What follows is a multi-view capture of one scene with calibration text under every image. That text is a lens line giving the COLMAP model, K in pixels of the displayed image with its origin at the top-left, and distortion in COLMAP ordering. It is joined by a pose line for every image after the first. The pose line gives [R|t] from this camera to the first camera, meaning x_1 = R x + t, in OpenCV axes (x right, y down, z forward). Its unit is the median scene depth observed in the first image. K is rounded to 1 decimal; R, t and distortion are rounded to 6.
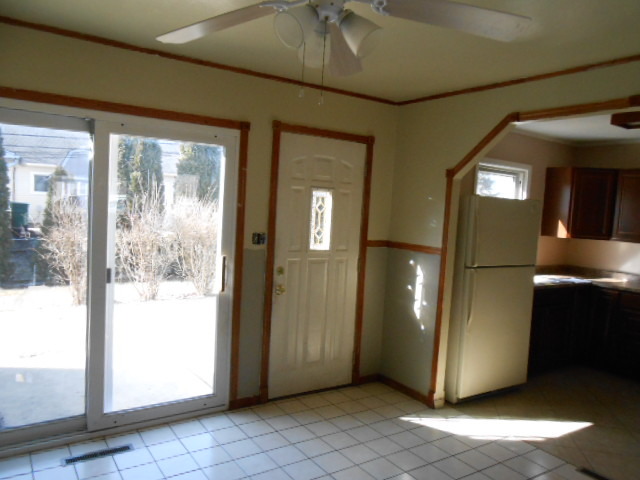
lens RADIAL K [[506.4, 0, 319.7], [0, 506.4, 240.1], [0, 0, 1]] dist [-0.011630, 0.005011]
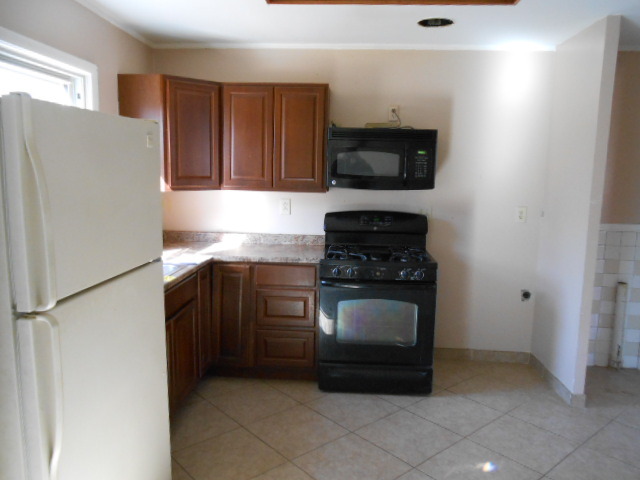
lens RADIAL K [[506.4, 0, 318.2], [0, 506.4, 239.0], [0, 0, 1]] dist [-0.011630, 0.005011]
pose [[0.622167, -0.156394, 0.767104, 0.121969], [0.076342, 0.987294, 0.139368, -0.019309], [-0.779153, -0.028147, 0.626201, 0.472044]]
